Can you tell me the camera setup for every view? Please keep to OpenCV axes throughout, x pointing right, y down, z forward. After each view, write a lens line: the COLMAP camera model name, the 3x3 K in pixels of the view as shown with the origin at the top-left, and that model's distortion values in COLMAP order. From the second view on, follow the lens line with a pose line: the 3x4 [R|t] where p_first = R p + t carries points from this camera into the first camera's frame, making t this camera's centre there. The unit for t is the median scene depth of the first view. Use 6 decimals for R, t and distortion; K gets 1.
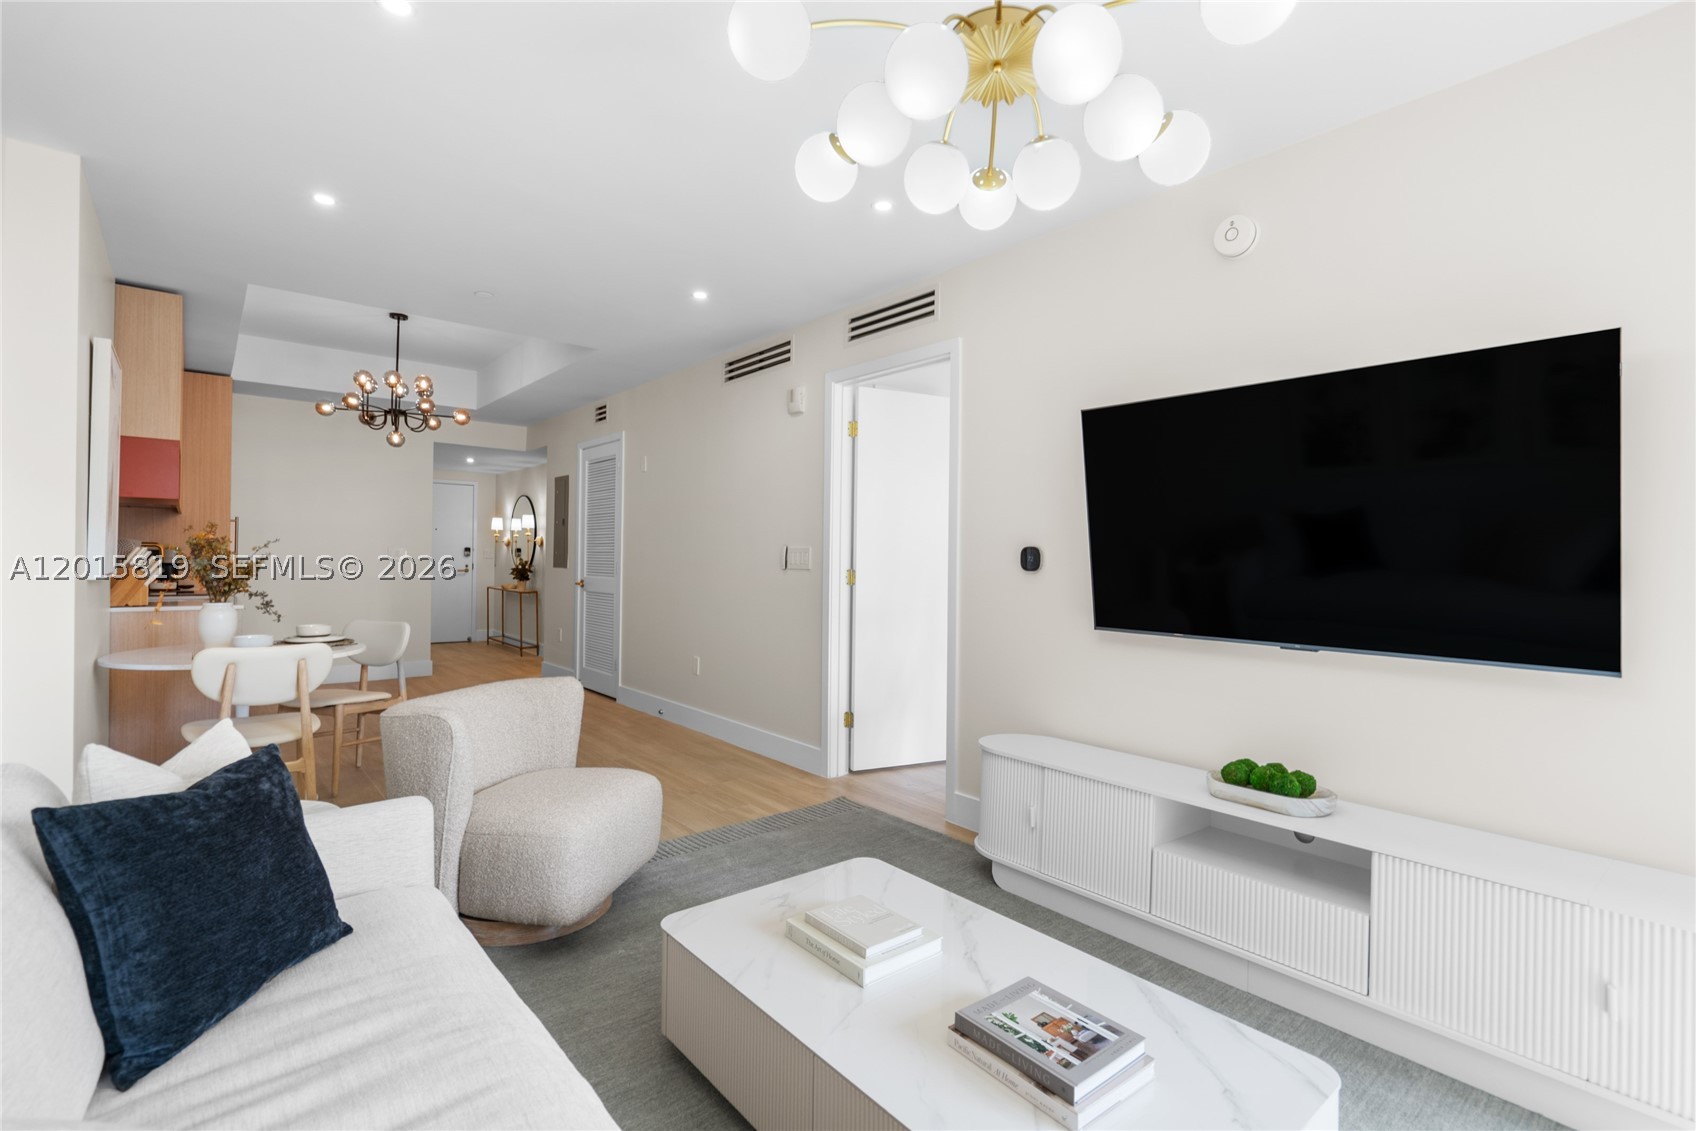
lens RADIAL K [[772.9, 0, 845.6], [0, 772.9, 572.6], [0, 0, 1]] dist [-0.019371, 0.012229]
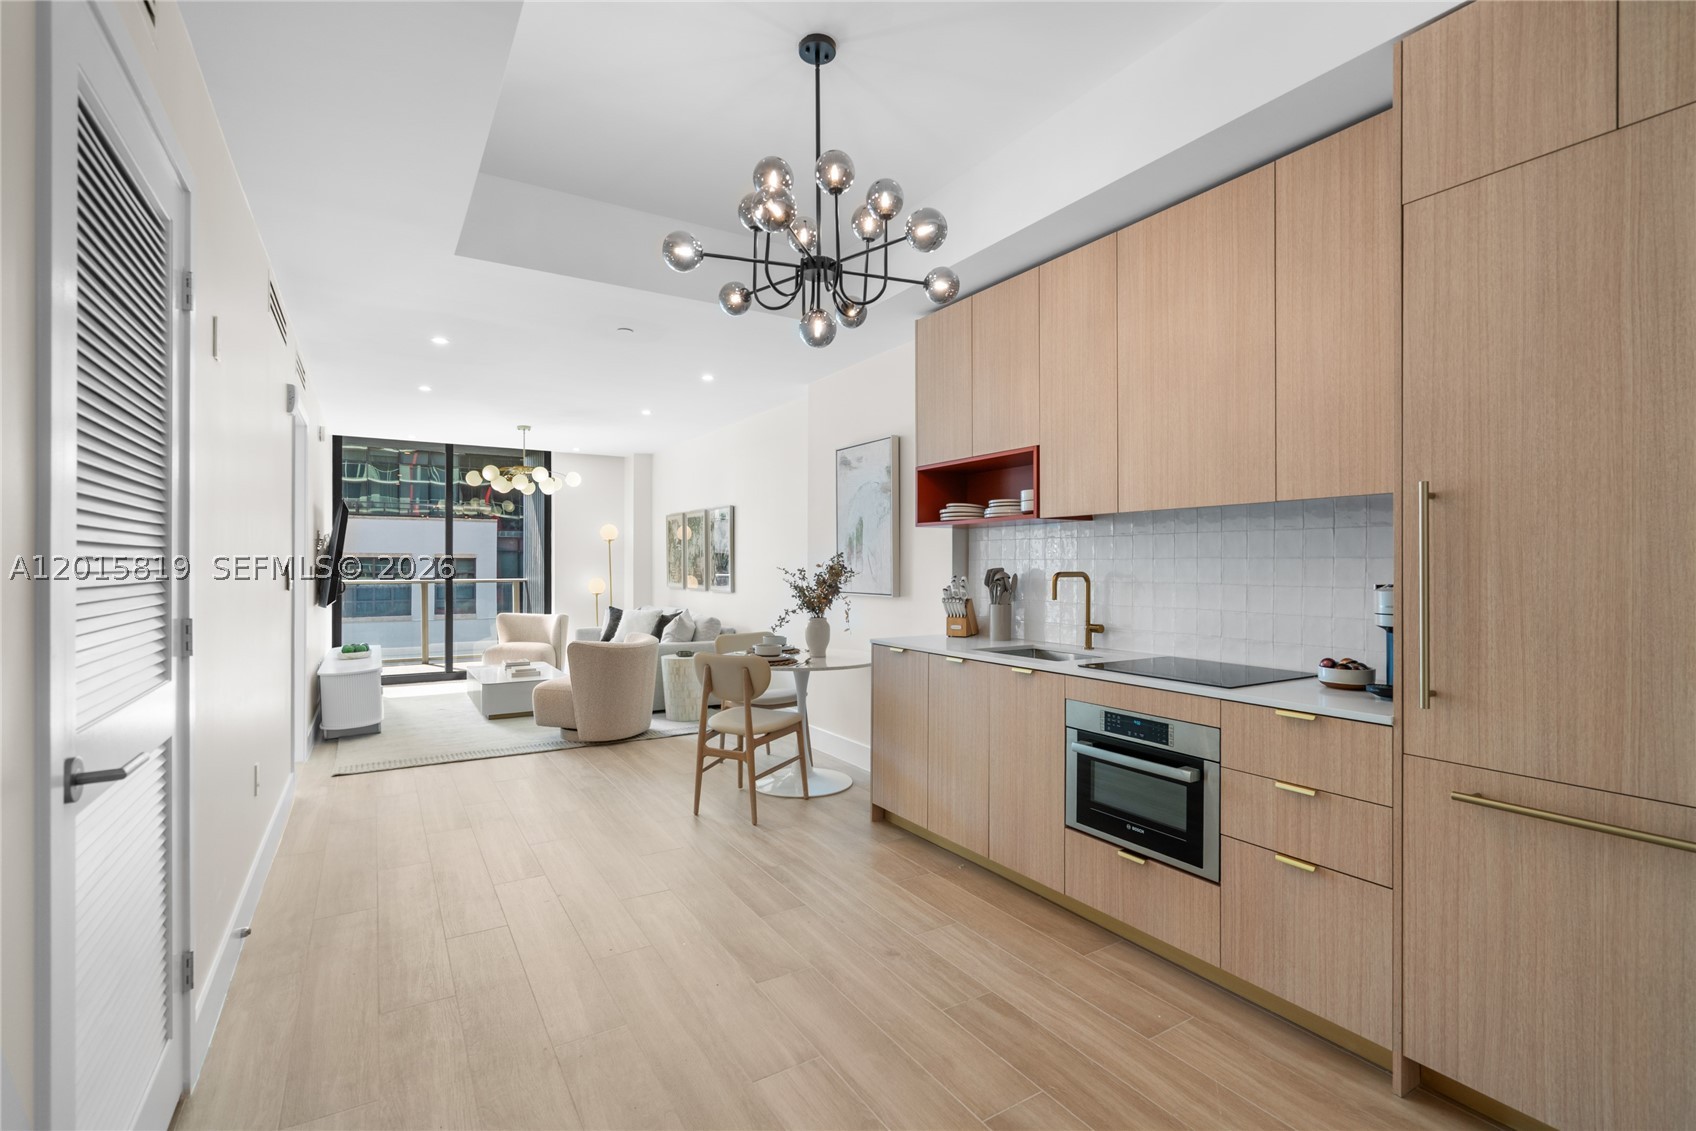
lens RADIAL K [[791.7, 0, 852.9], [0, 791.7, 562.8], [0, 0, 1]] dist [-0.003642, 0.001369]
pose [[-0.989289, -0.015732, 0.145122, -0.563378], [-0.013220, 0.999746, 0.018252, -0.040572], [-0.145372, 0.016138, -0.989245, 1.213014]]
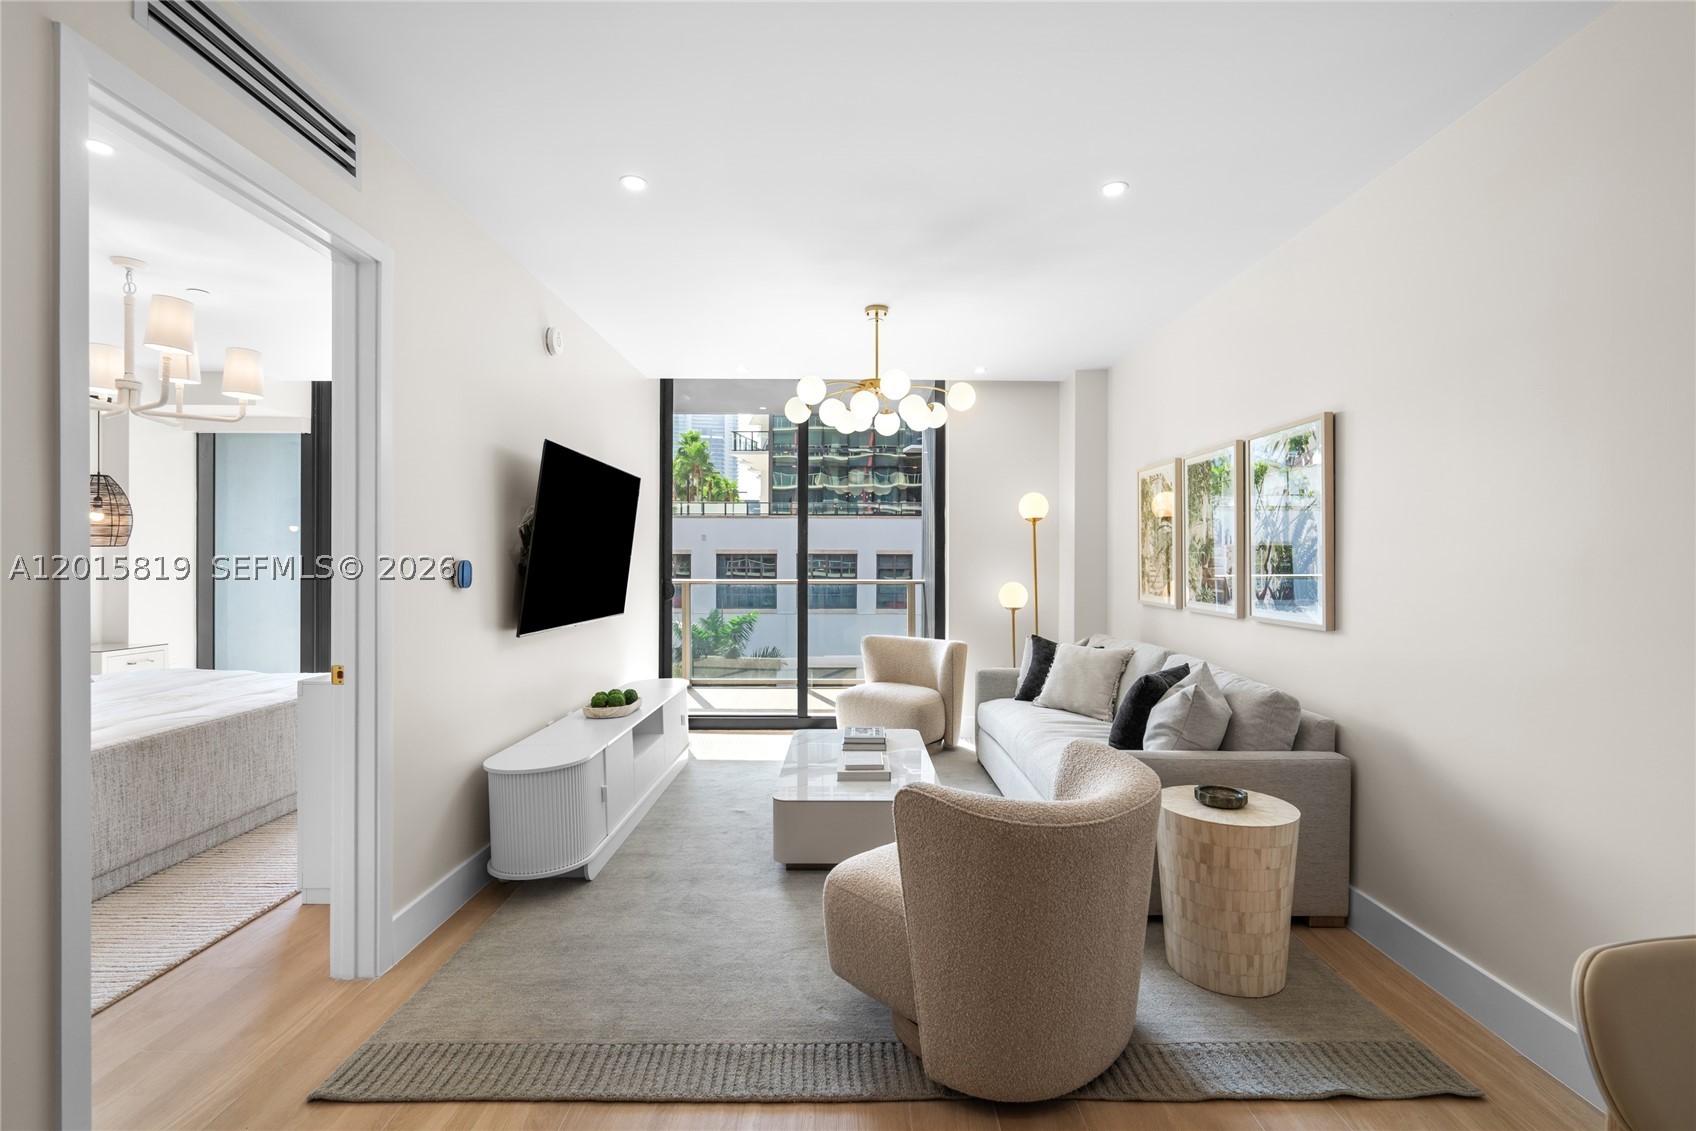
lens RADIAL K [[763.1, 0, 850.4], [0, 763.1, 562.5], [0, 0, 1]] dist [-0.003877, 0.001525]
pose [[-0.770015, -0.019897, 0.637715, -0.310911], [-0.003430, 0.999628, 0.027046, -0.025953], [-0.638016, 0.018639, -0.769797, 0.661456]]
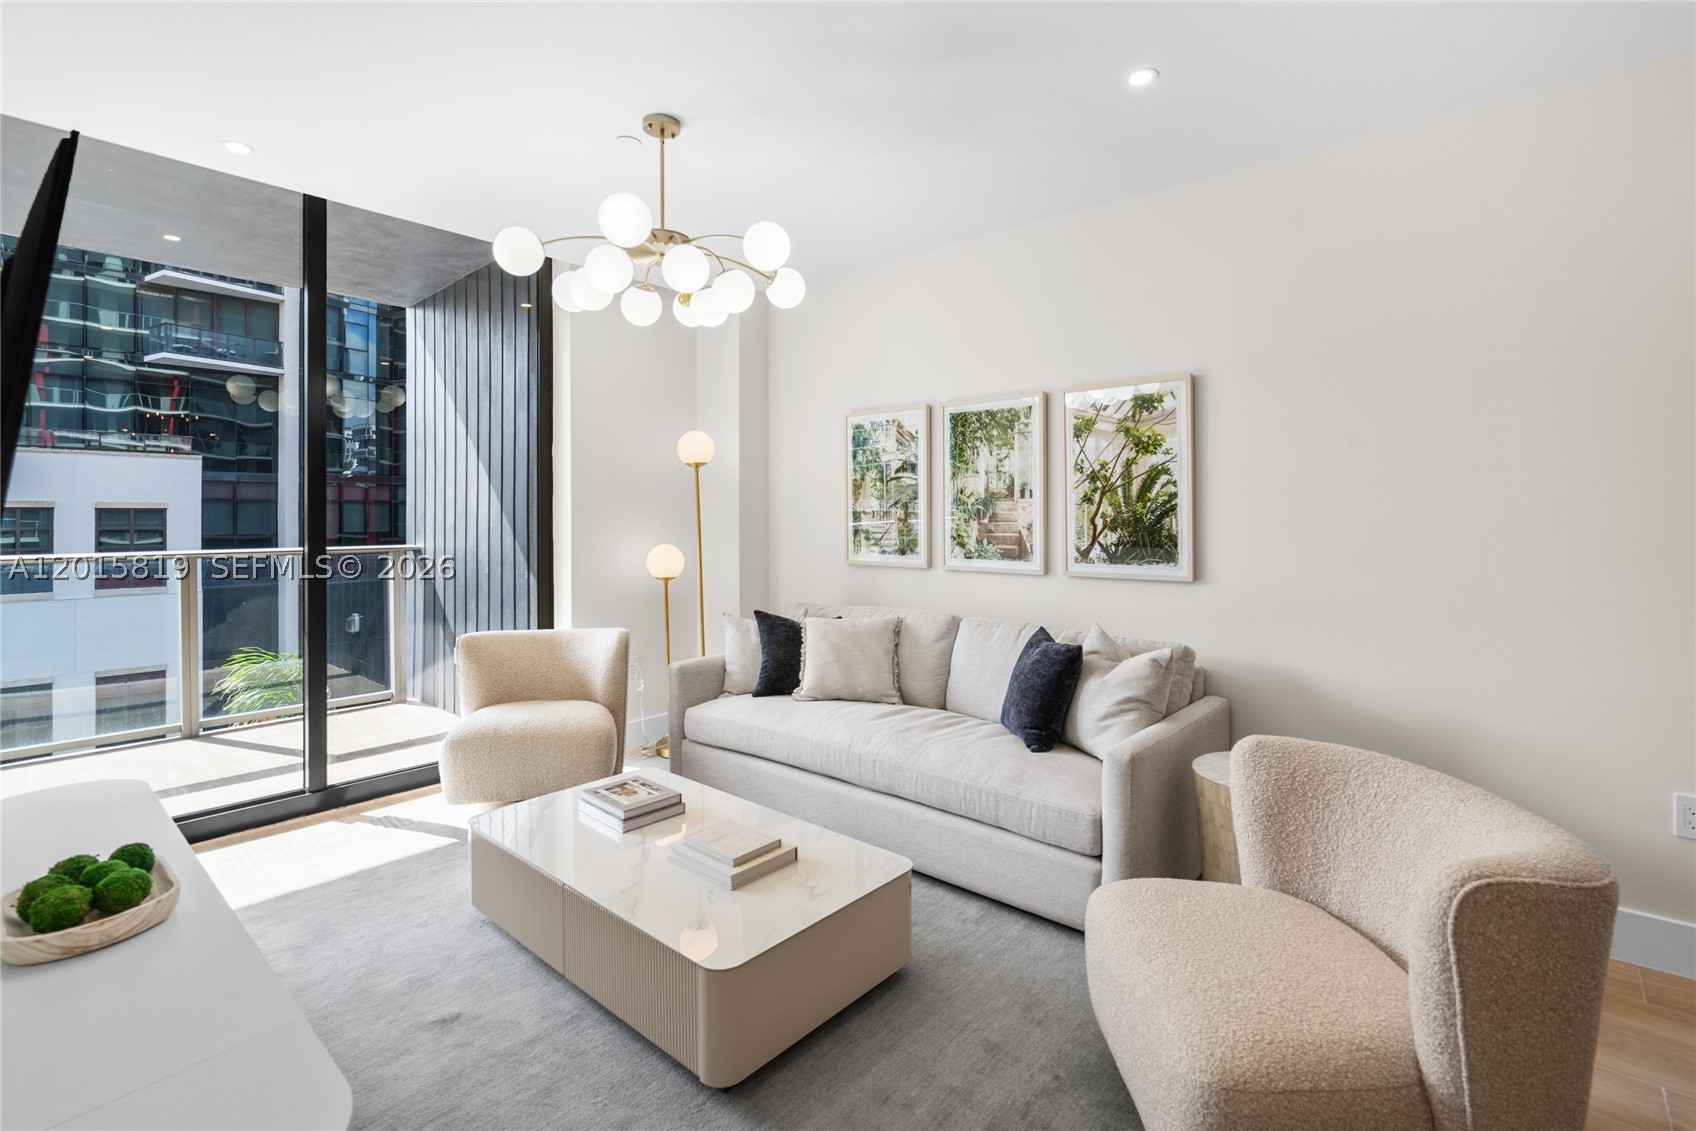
lens RADIAL K [[780.6, 0, 851.1], [0, 780.6, 512.2], [0, 0, 1]] dist [-0.003980, -0.000066]
pose [[-0.987342, -0.015329, -0.157862, 0.011056], [-0.017077, 0.999807, 0.009723, -0.019292], [0.157683, 0.012296, -0.987413, 0.588207]]
